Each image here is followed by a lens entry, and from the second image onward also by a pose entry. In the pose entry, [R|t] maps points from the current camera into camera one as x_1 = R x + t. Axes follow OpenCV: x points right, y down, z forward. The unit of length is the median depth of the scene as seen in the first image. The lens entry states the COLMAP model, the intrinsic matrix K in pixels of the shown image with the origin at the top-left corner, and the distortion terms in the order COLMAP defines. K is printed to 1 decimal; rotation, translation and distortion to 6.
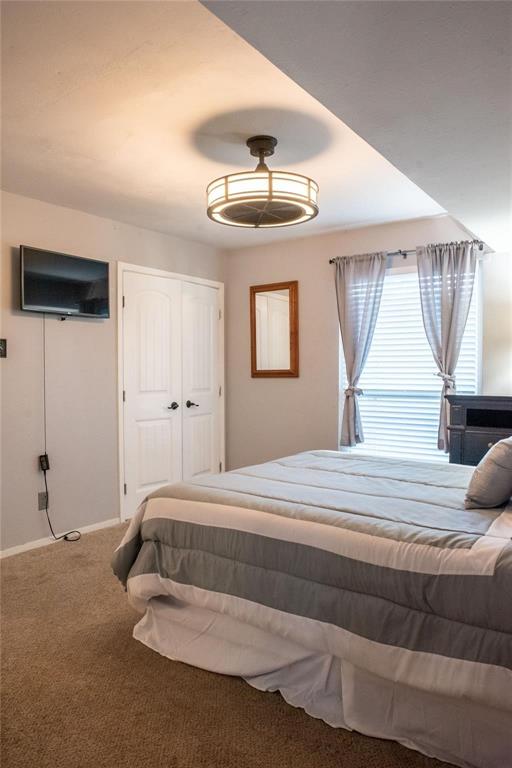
lens RADIAL K [[549.1, 0, 255.3], [0, 549.1, 373.4], [0, 0, 1]] dist [-0.135289, 0.083294]
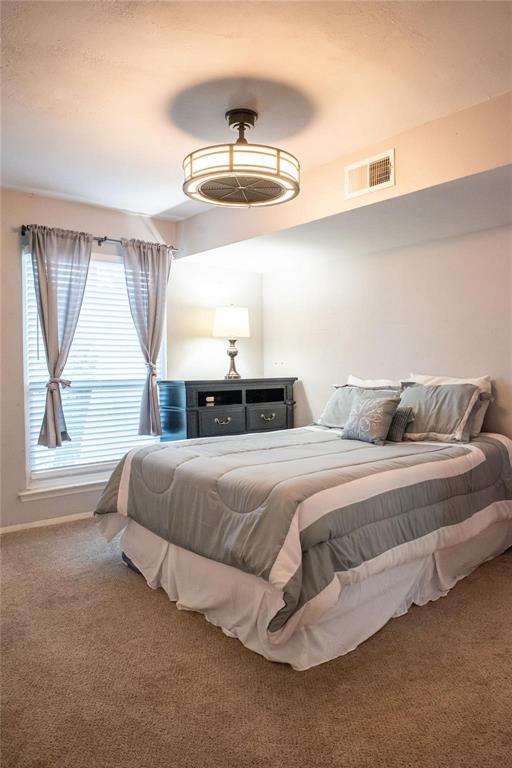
lens RADIAL K [[531.7, 0, 256.0], [0, 531.7, 384.0], [0, 0, 1]] dist [-0.084356, 0.072150]
pose [[0.215779, -0.035618, 0.975792, -0.629721], [0.014329, 0.999342, 0.033309, 0.010372], [-0.976337, 0.006795, 0.216147, 0.549862]]
